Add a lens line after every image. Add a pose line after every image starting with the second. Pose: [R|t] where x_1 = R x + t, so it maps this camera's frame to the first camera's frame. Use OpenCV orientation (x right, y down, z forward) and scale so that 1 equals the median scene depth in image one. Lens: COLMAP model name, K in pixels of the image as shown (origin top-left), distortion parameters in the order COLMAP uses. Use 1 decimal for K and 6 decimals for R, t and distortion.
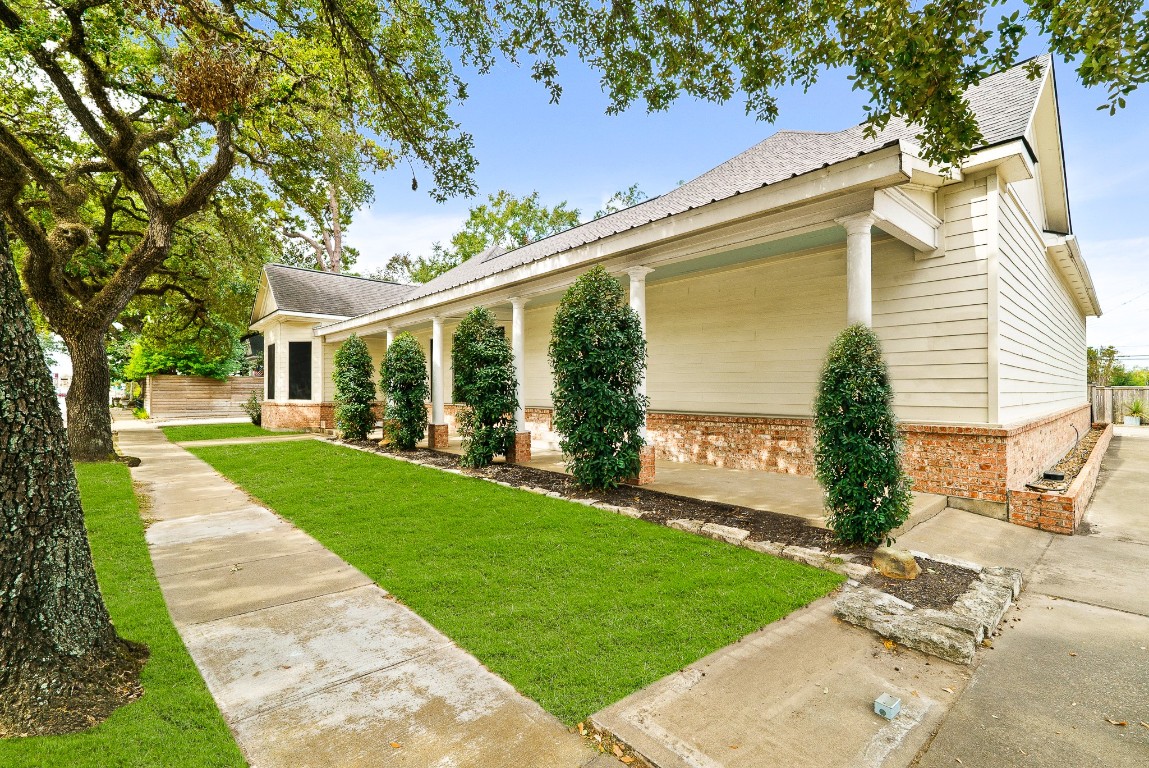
lens RADIAL K [[512.4, 0, 574.5], [0, 512.4, 384.0], [0, 0, 1]] dist [0.000219, 0.000001]
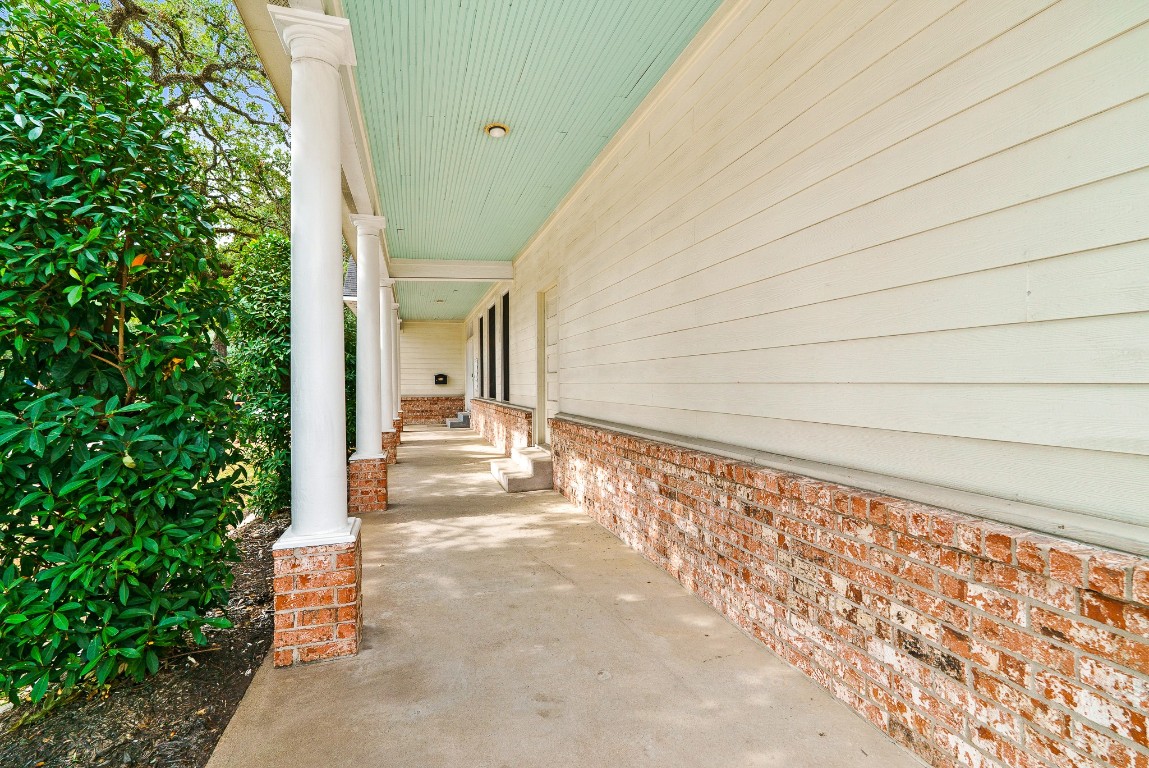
lens RADIAL K [[520.6, 0, 574.5], [0, 520.6, 384.0], [0, 0, 1]] dist [0.003073, 0.000349]
pose [[0.903712, -0.010507, -0.428012, 0.357699], [0.018087, 0.999743, 0.013648, 0.010610], [0.427759, -0.020076, 0.903670, 0.619905]]
